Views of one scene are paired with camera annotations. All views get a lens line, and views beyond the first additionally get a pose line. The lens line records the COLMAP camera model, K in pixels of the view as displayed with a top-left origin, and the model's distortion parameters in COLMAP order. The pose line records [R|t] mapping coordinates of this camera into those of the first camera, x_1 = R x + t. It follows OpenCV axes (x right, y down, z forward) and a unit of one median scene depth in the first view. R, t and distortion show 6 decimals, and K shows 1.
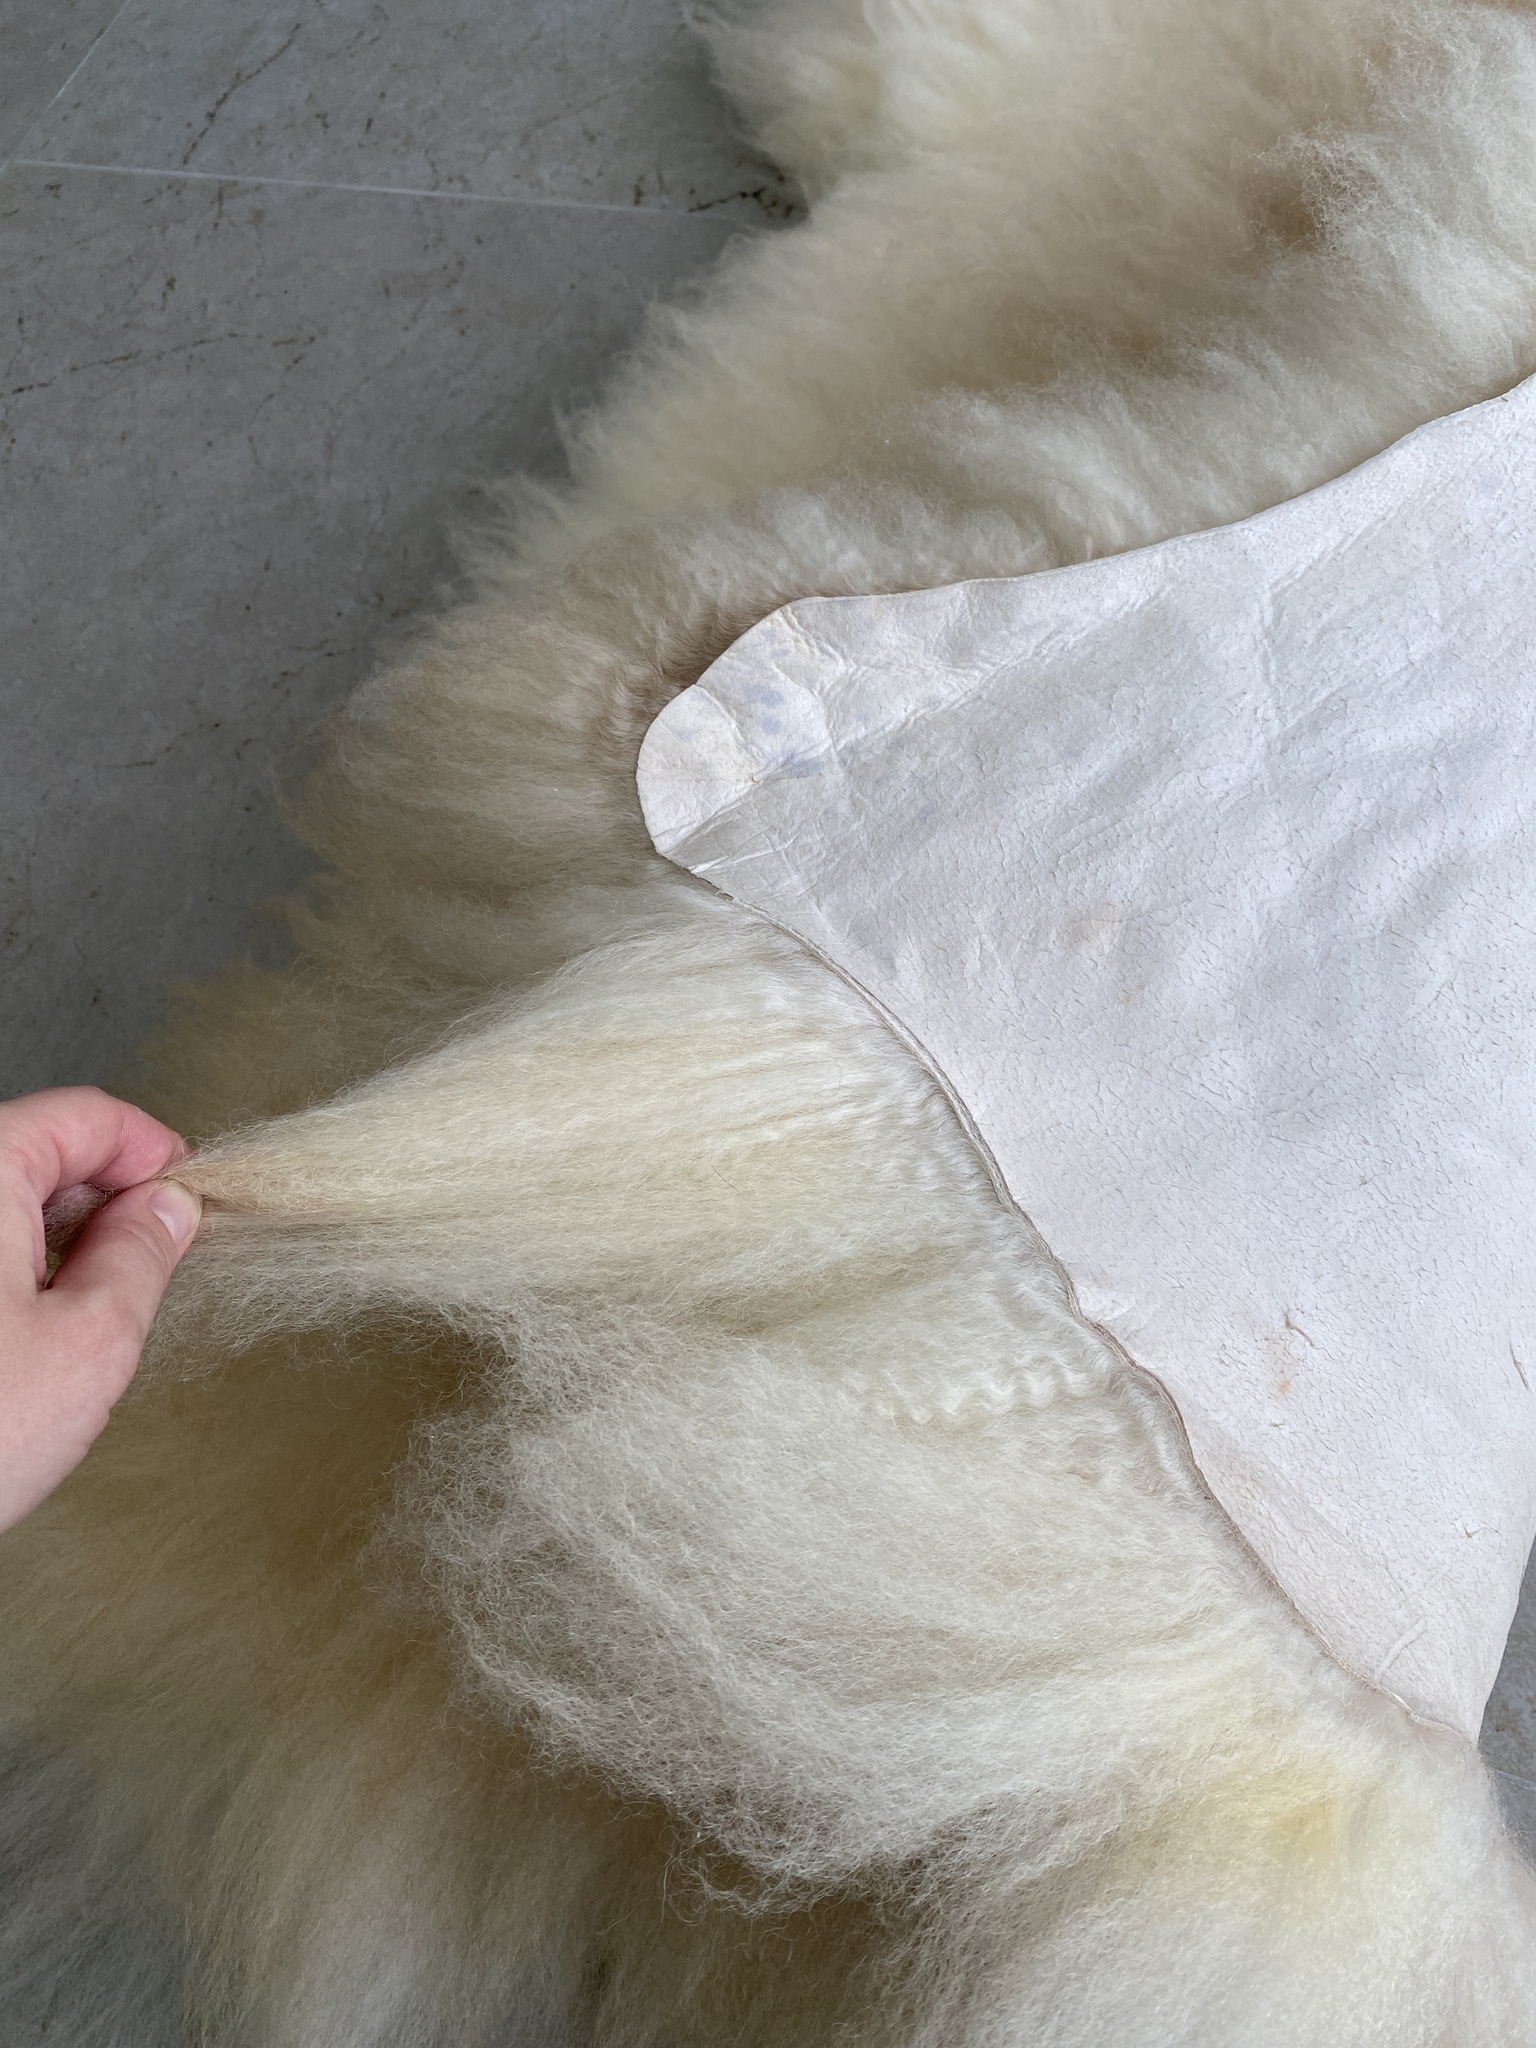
lens RADIAL K [[1531.1, 0, 761.2], [0, 1531.1, 1018.5], [0, 0, 1]] dist [0.005382, -0.007199]
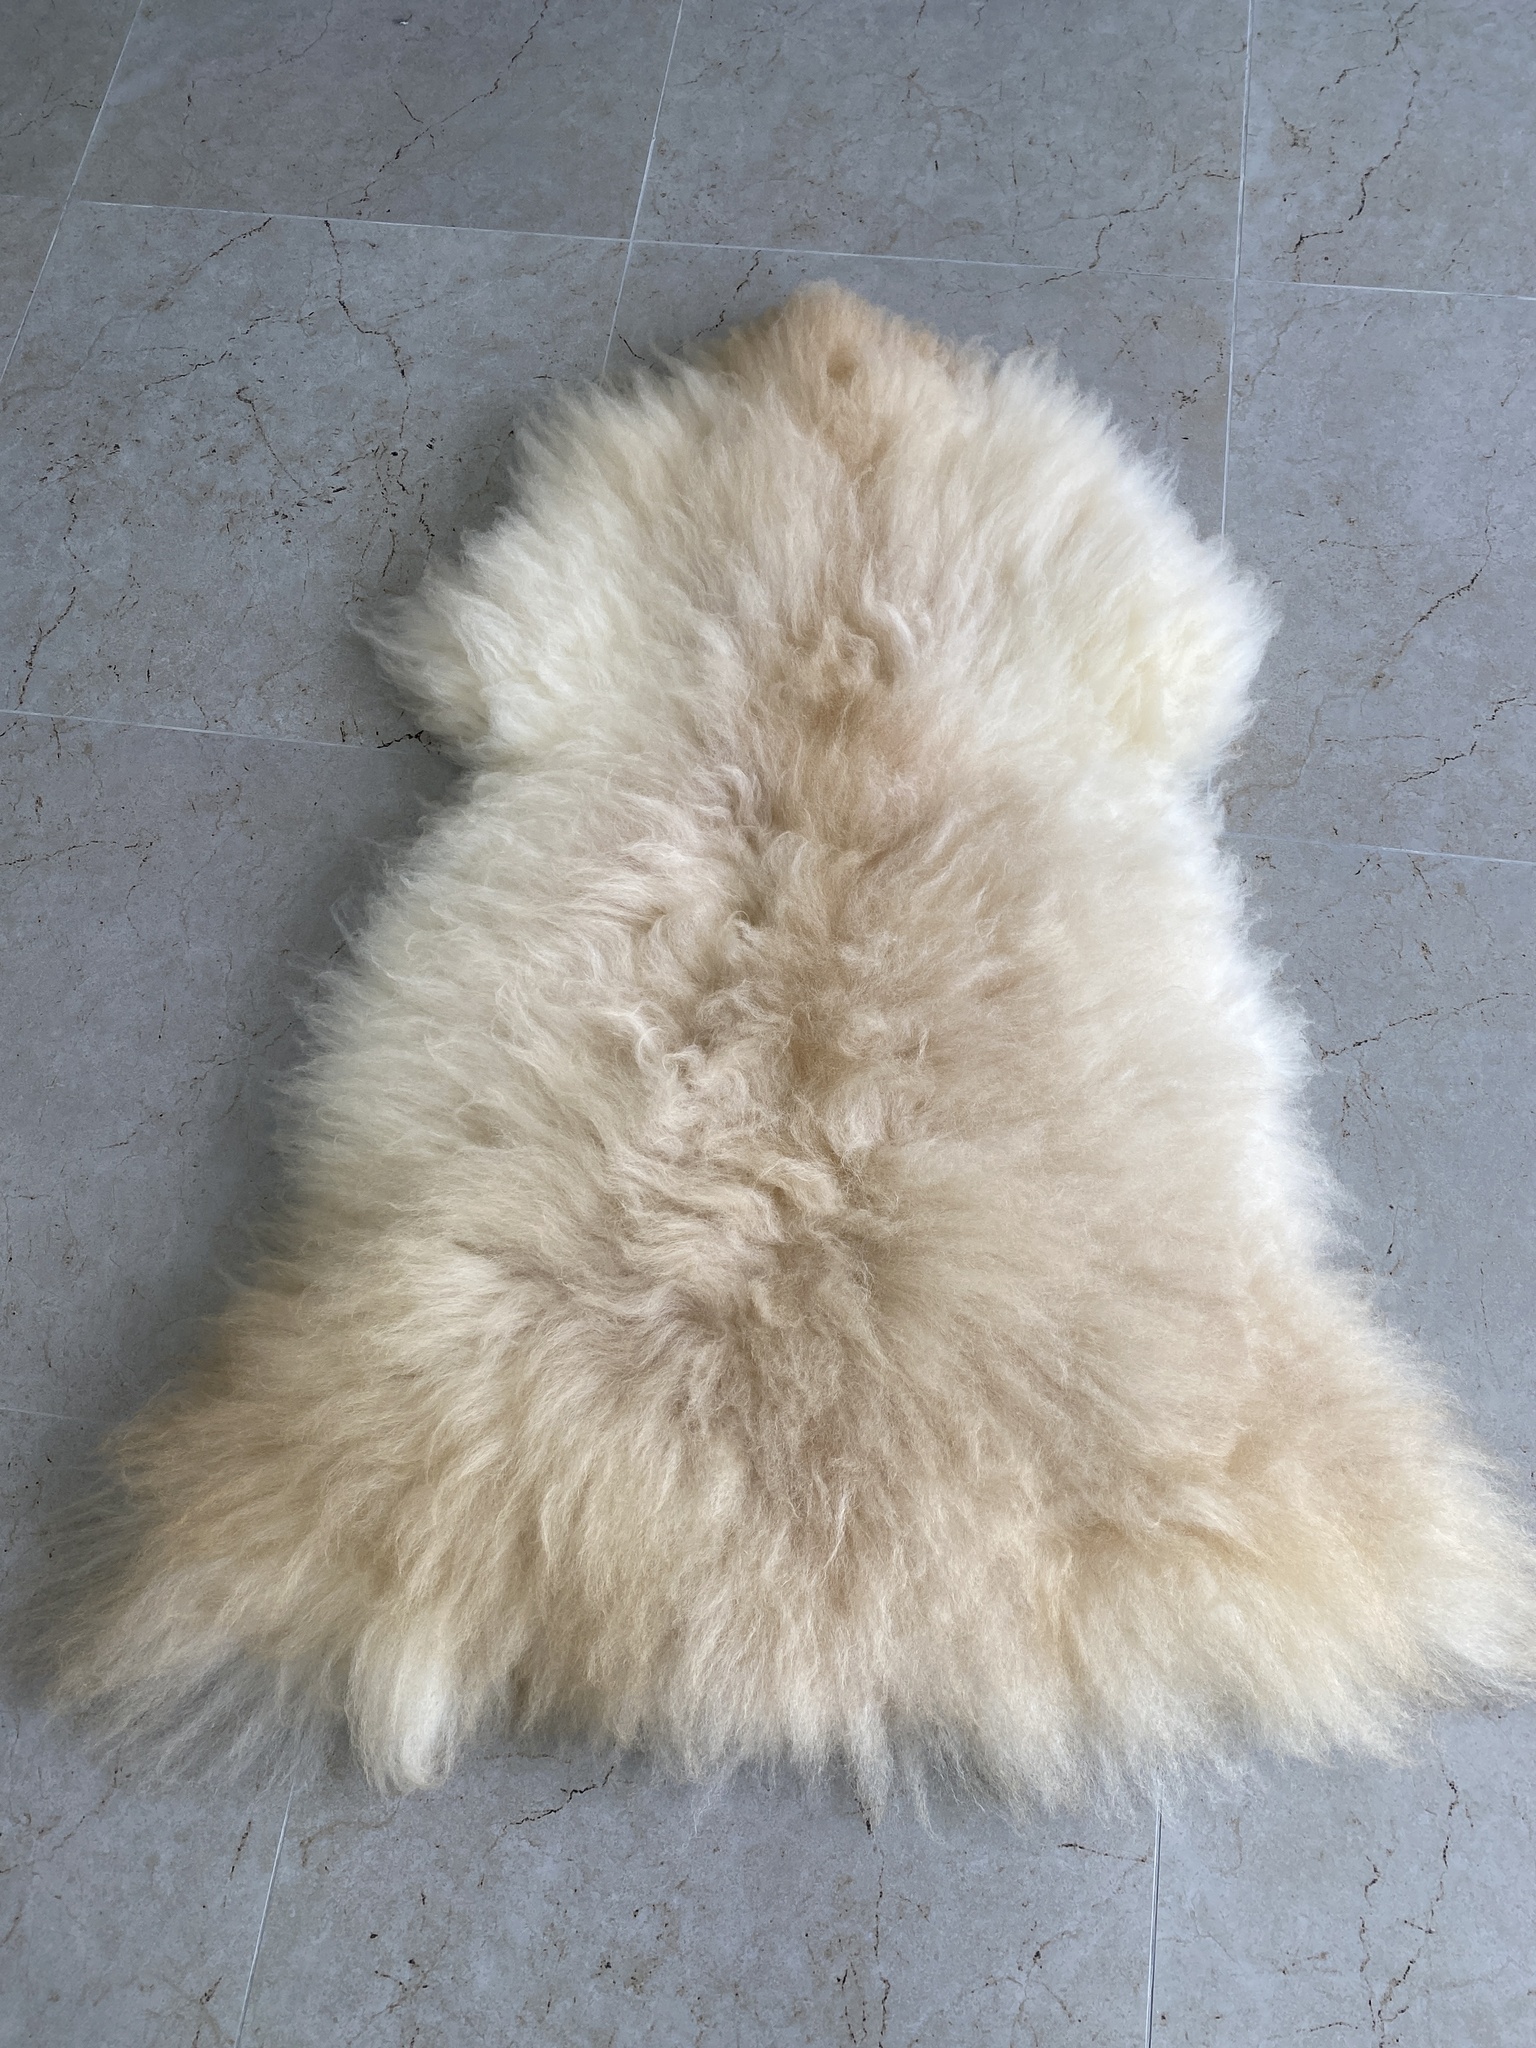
lens RADIAL K [[1531.1, 0, 761.2], [0, 1531.1, 1018.5], [0, 0, 1]] dist [0.005382, -0.007199]
pose [[0.954175, -0.135700, 0.266713, -0.132499], [0.109739, 0.987853, 0.110015, -0.364767], [-0.278402, -0.075704, 0.957476, -0.754553]]
